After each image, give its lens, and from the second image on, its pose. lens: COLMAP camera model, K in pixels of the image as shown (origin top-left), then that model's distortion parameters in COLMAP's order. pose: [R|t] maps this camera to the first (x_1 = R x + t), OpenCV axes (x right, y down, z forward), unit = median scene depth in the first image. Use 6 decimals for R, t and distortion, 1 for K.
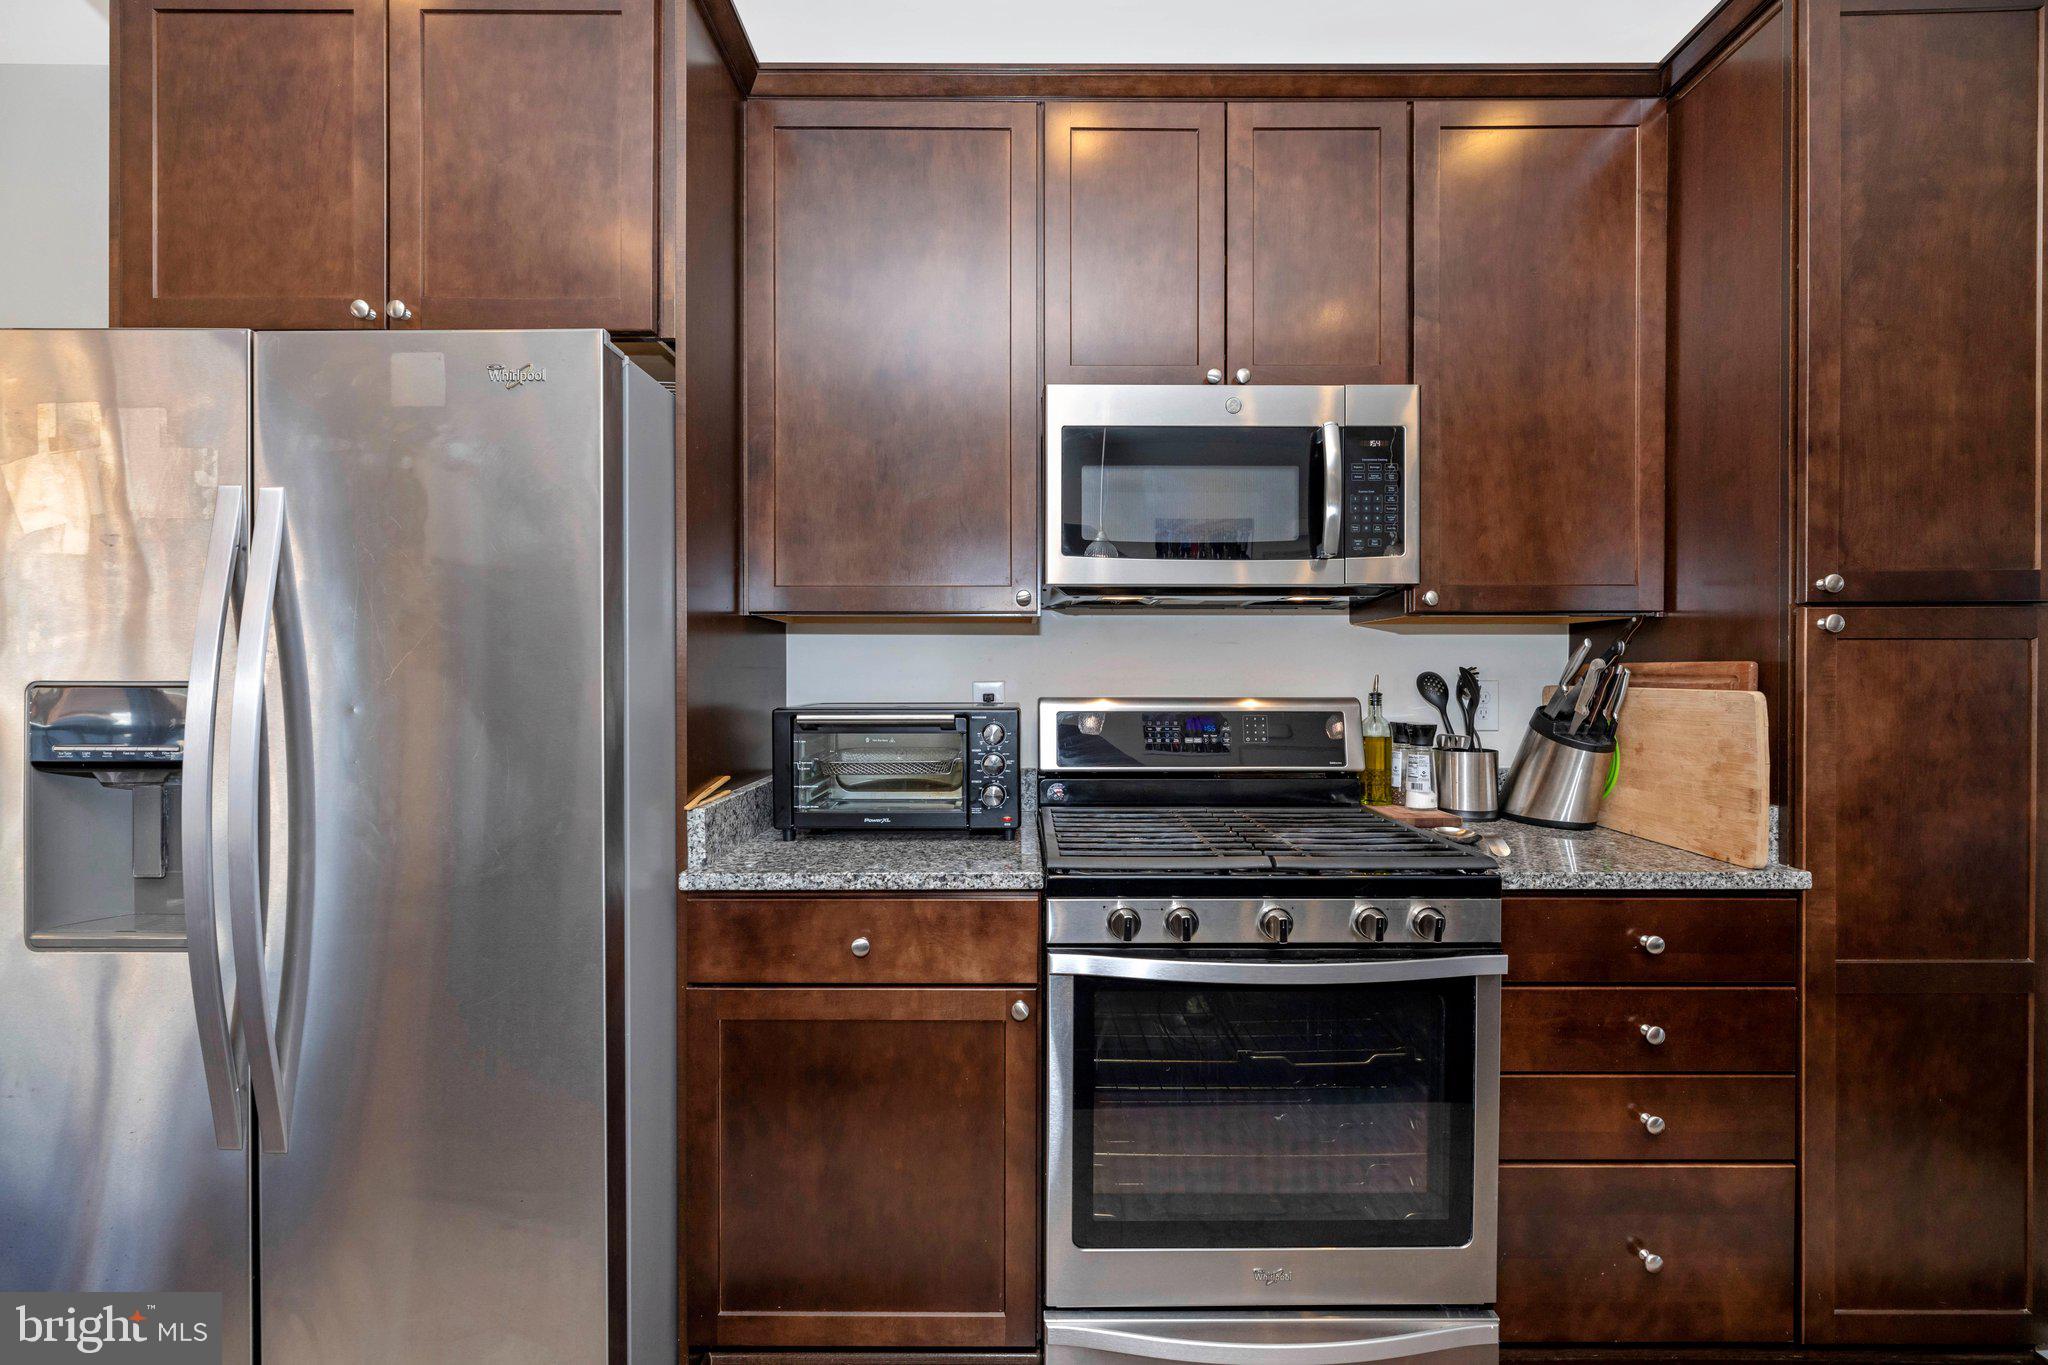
lens RADIAL K [[860.4, 0, 1035.9], [0, 860.4, 652.5], [0, 0, 1]] dist [-0.001323, -0.000189]
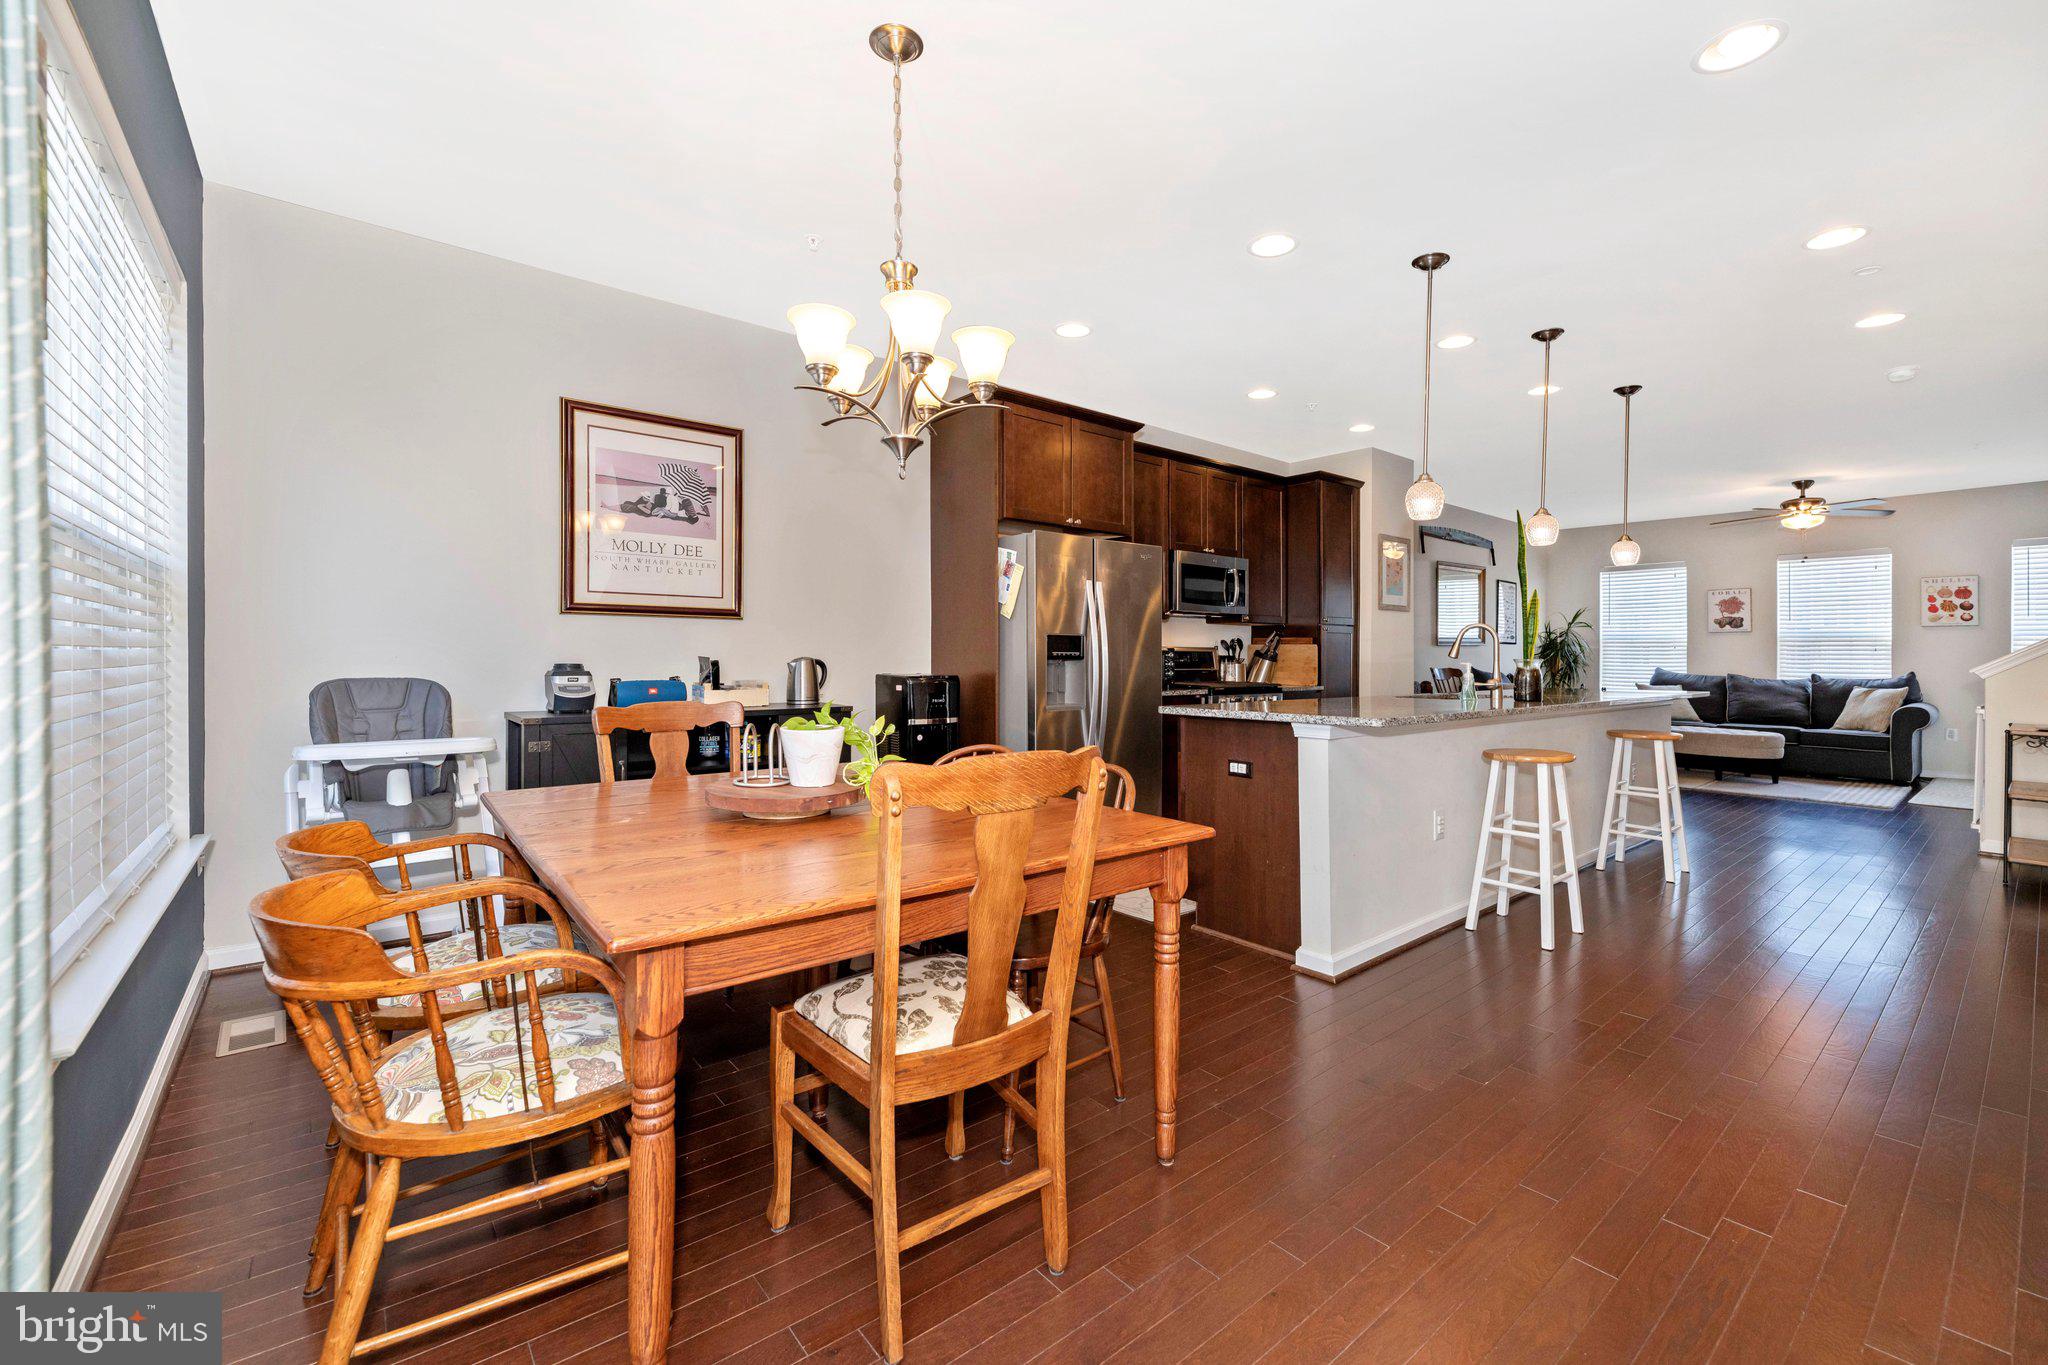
lens RADIAL K [[835.0, 0, 1021.0], [0, 835.0, 648.6], [0, 0, 1]] dist [-0.000424, 0.000142]
pose [[0.793282, 0.011521, 0.608745, -2.801208], [-0.021214, 0.999737, 0.008725, 0.059679], [-0.608484, -0.019835, 0.793318, -1.381672]]
